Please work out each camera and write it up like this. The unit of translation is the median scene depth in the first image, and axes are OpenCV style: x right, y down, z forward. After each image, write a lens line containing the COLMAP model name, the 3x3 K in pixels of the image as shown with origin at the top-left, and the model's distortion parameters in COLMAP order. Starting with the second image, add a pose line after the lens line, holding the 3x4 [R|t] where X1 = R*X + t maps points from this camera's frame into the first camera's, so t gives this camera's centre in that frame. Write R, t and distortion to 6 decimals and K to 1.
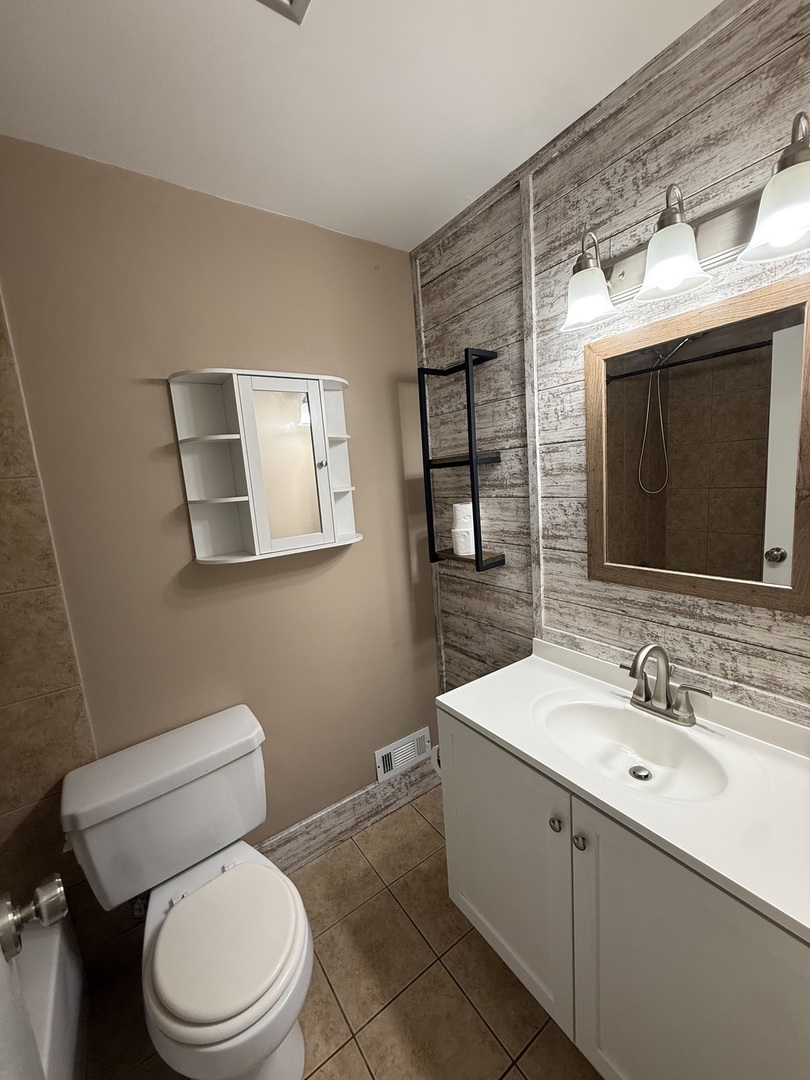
lens RADIAL K [[429.2, 0, 408.4], [0, 429.2, 540.3], [0, 0, 1]] dist [-0.000108, 0.000196]
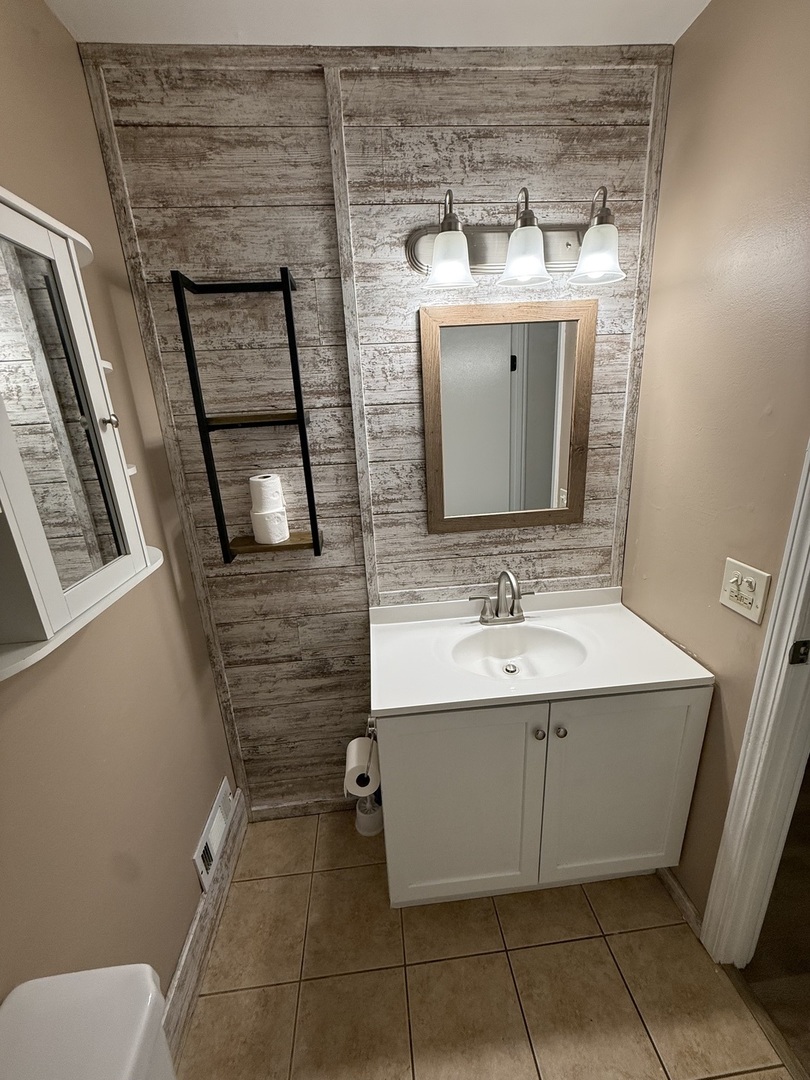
lens RADIAL K [[429.2, 0, 406.6], [0, 429.2, 538.3], [0, 0, 1]] dist [-0.000108, 0.000196]
pose [[0.502488, -0.211591, 0.838293, -0.503725], [0.142733, 0.976589, 0.160941, -0.080700], [-0.852721, 0.038781, 0.520925, 0.466674]]
